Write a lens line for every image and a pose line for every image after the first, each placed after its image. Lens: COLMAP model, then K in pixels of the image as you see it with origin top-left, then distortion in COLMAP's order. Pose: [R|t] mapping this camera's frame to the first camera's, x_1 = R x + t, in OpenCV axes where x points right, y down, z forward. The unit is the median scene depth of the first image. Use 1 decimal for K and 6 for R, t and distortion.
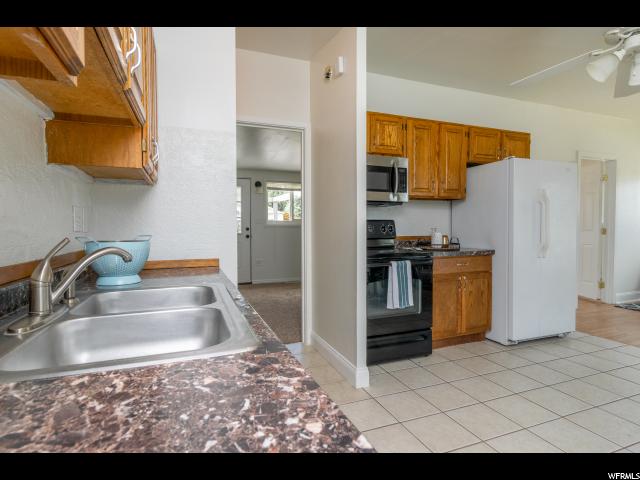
lens RADIAL K [[336.7, 0, 320.0], [0, 336.7, 240.0], [0, 0, 1]] dist [-0.003614, -0.000148]
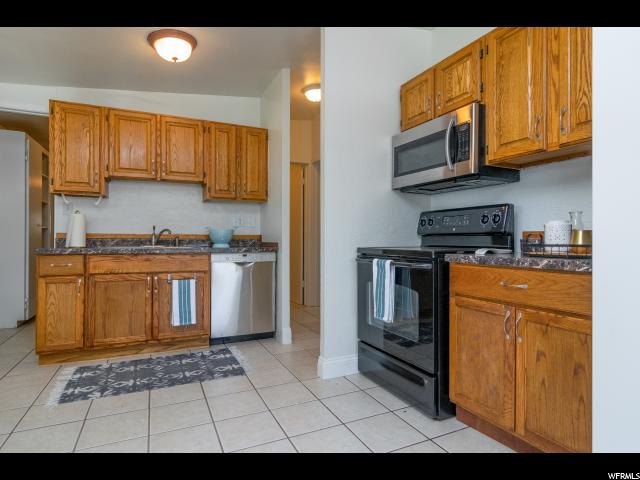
lens RADIAL K [[336.7, 0, 320.0], [0, 336.7, 240.0], [0, 0, 1]] dist [-0.003614, -0.000148]
pose [[0.060077, -0.000209, -0.998194, 0.968937], [-0.044636, 0.998999, -0.002896, 0.026936], [0.997195, 0.044730, 0.060008, 0.775211]]
